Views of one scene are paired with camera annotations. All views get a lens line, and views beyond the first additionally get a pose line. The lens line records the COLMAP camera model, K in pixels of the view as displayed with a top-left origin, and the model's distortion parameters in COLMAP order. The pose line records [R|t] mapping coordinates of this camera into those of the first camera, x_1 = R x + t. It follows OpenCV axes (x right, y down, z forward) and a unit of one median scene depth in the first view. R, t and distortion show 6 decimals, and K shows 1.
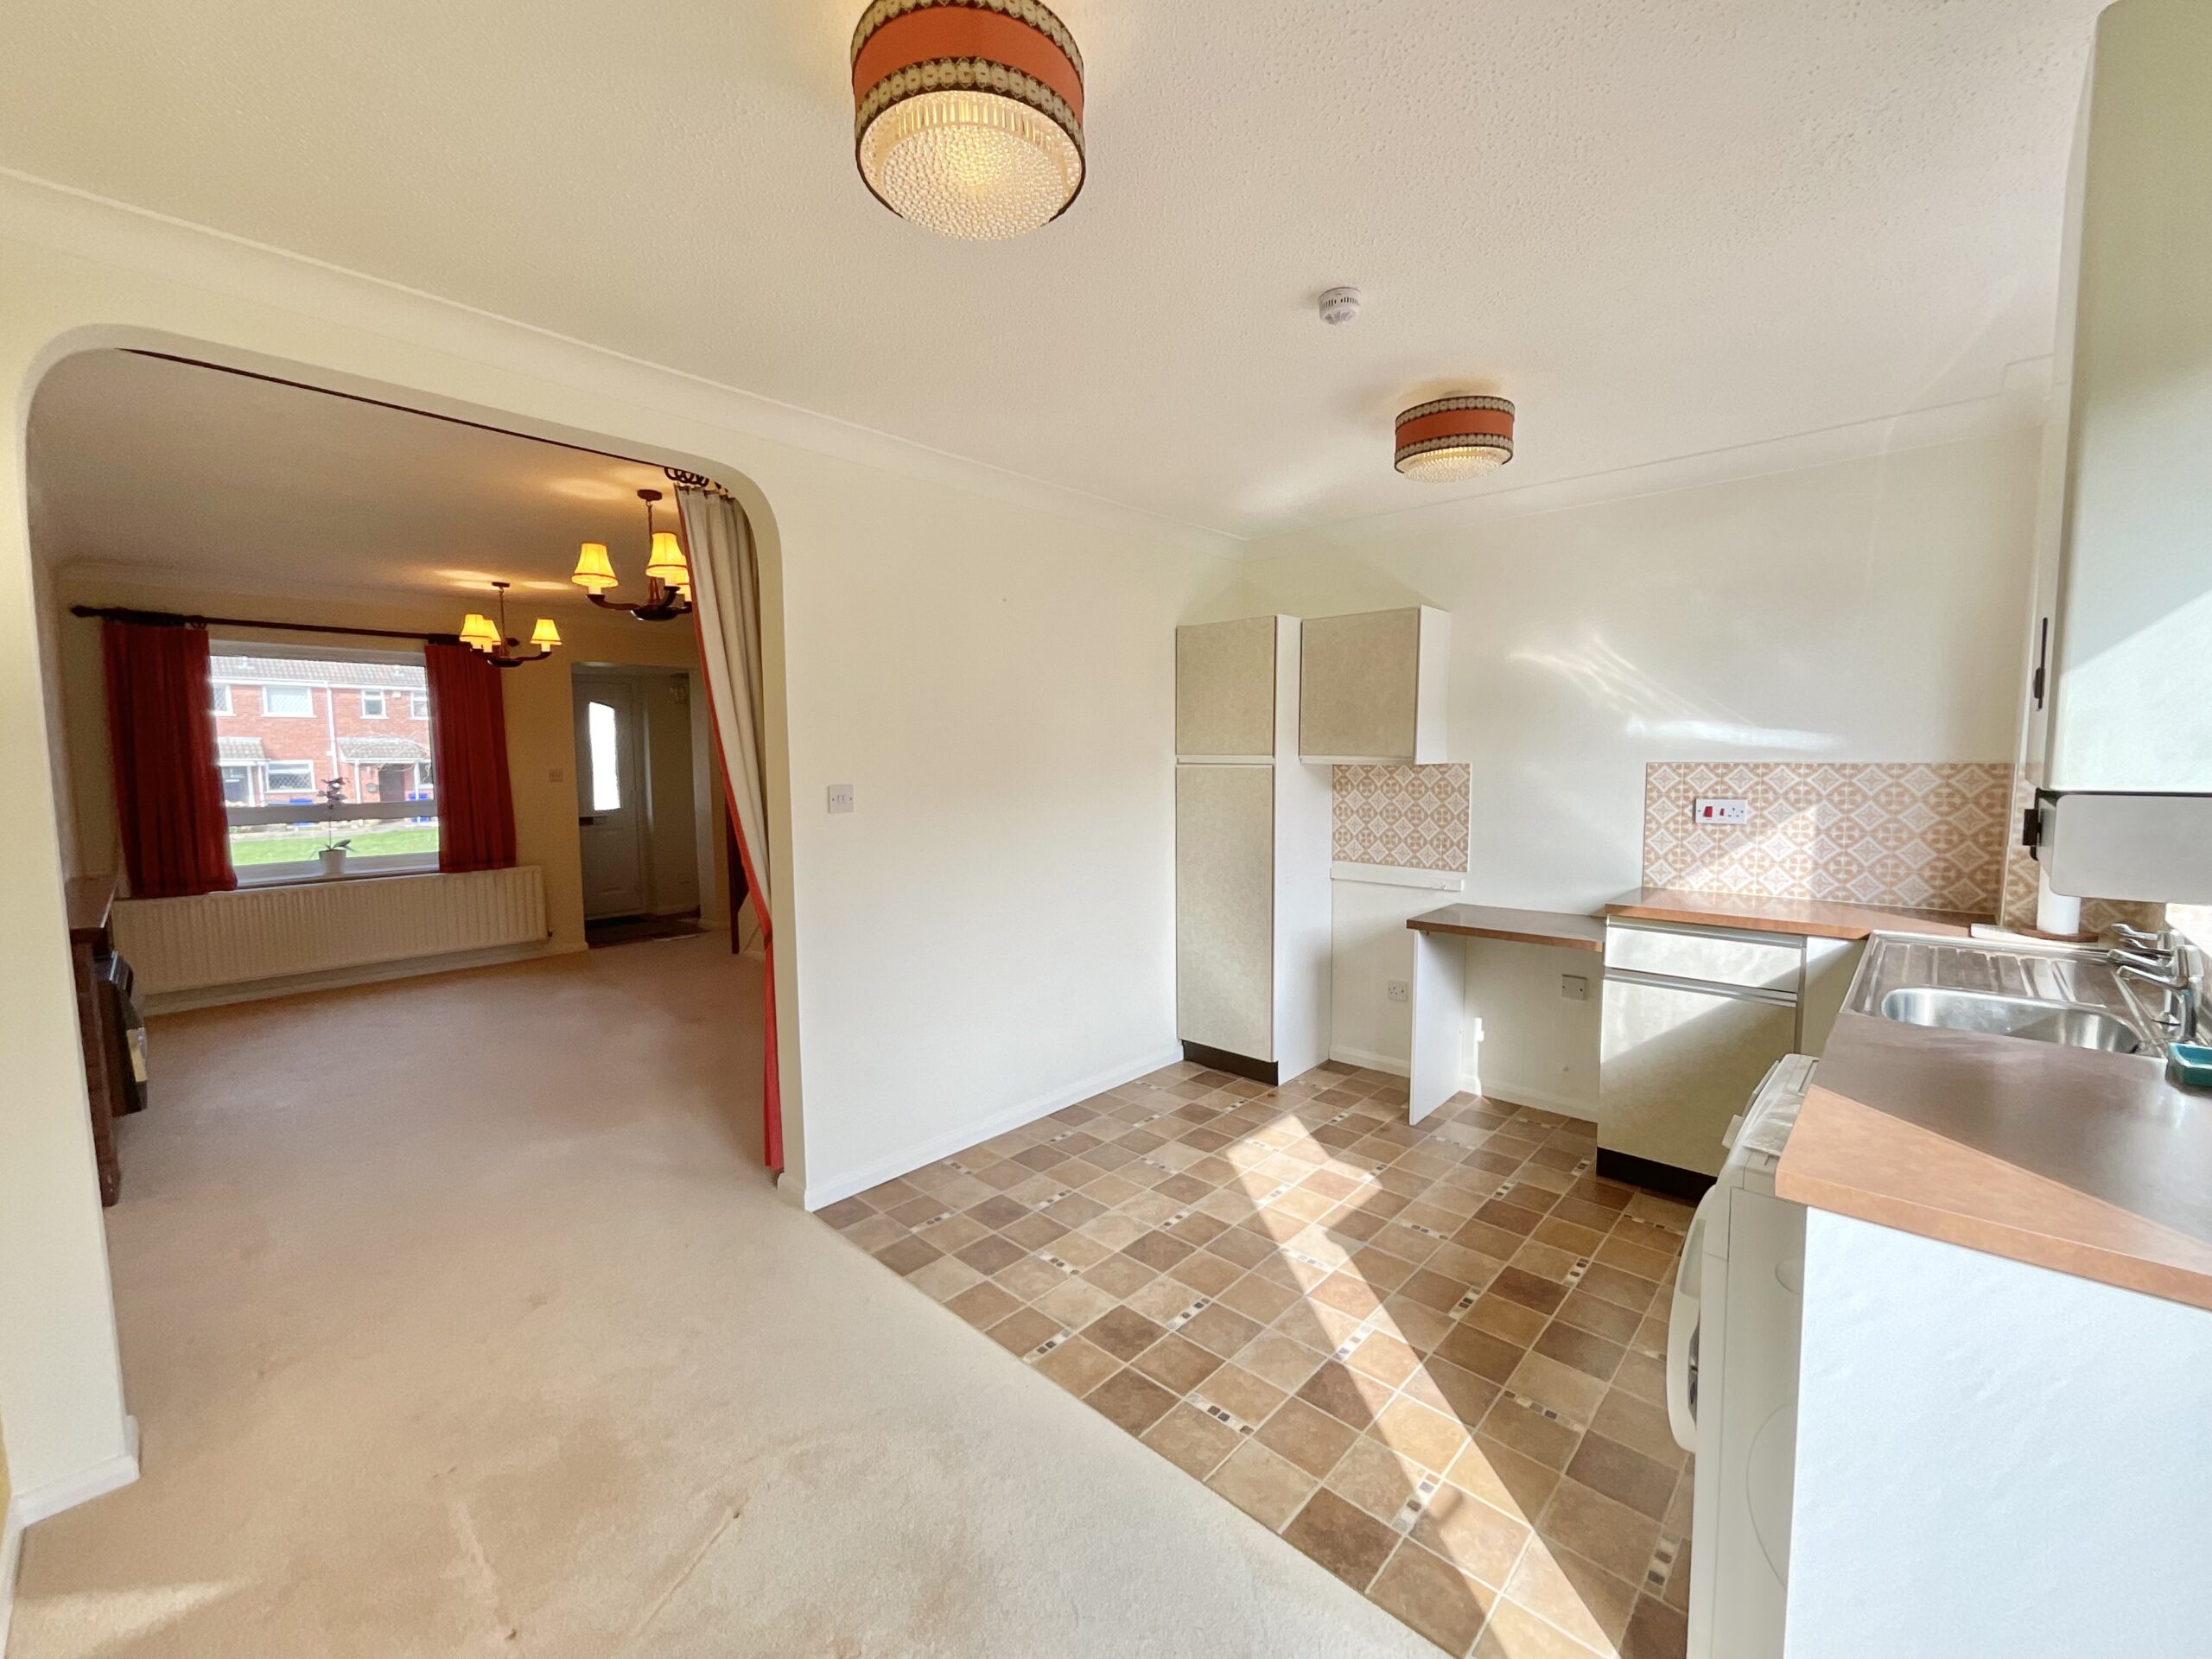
lens RADIAL K [[902.7, 0, 1103.0], [0, 902.7, 825.6], [0, 0, 1]] dist [-0.000583, 0.000924]
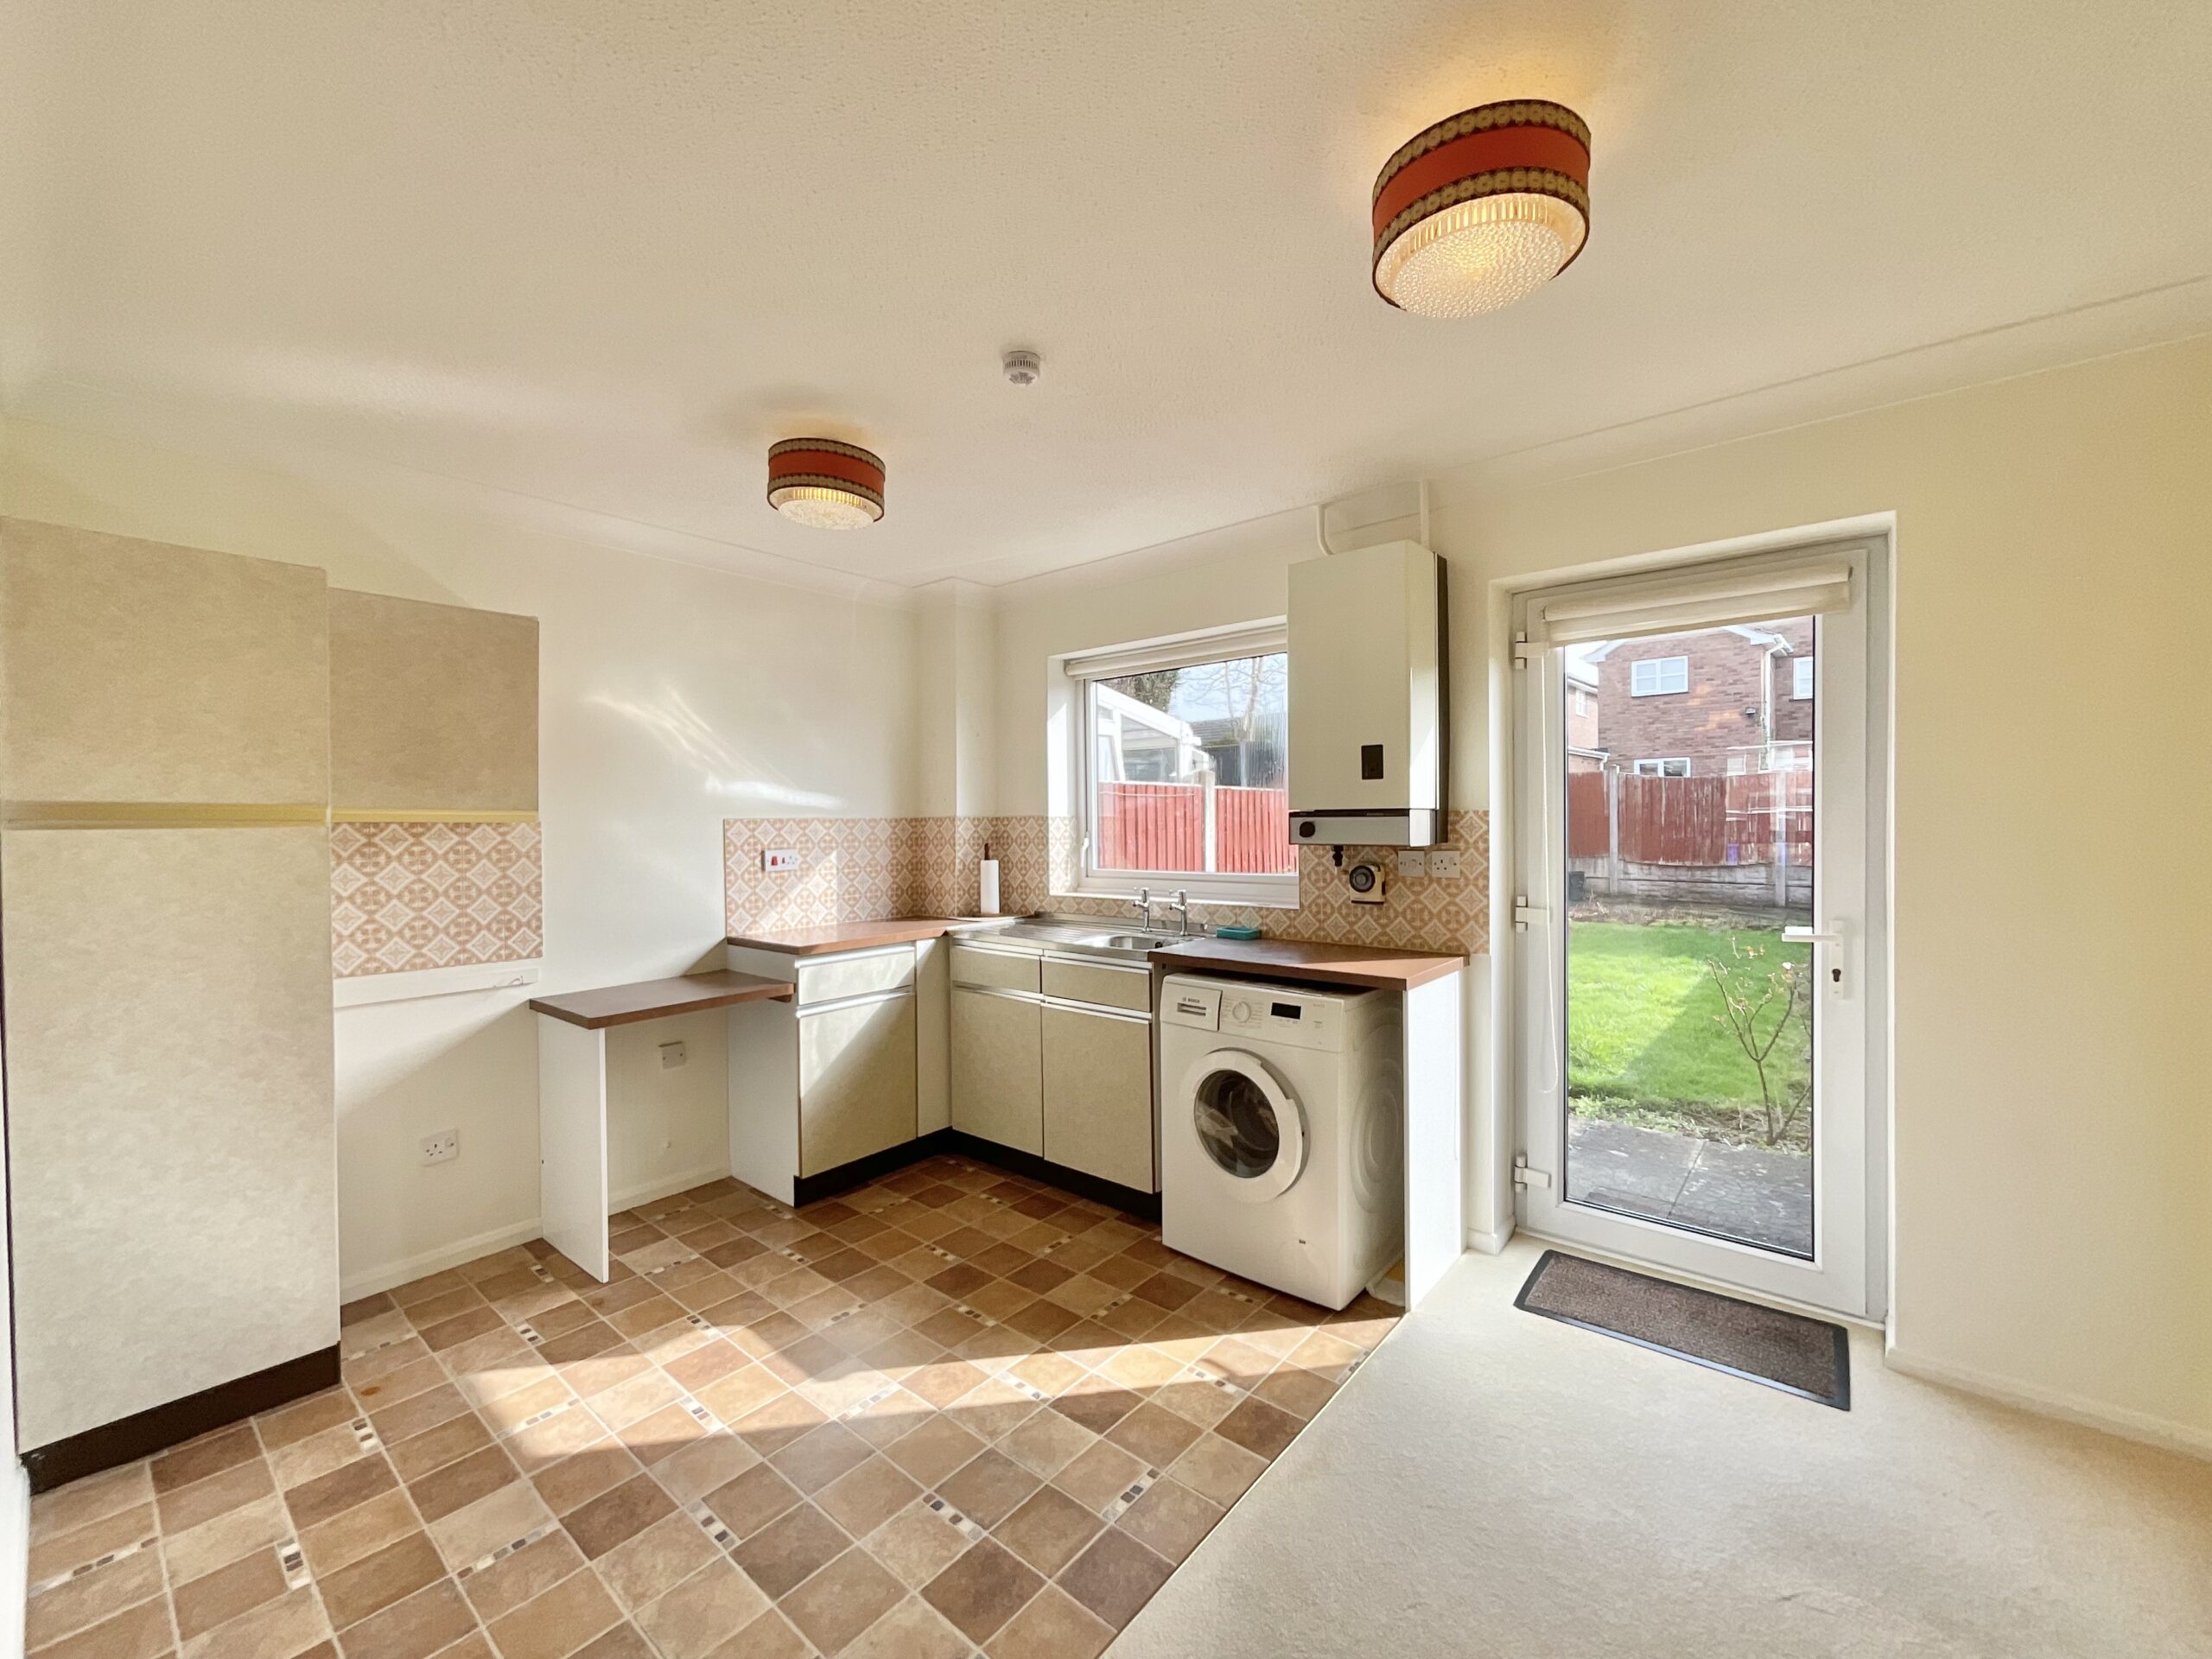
lens RADIAL K [[902.7, 0, 1099.0], [0, 902.7, 832.0], [0, 0, 1]] dist [-0.000583, 0.000924]
pose [[-0.052200, -0.004598, 0.998626, -0.465676], [0.091181, 0.995790, 0.009351, -0.023460], [-0.994465, 0.091543, -0.051561, 0.595679]]
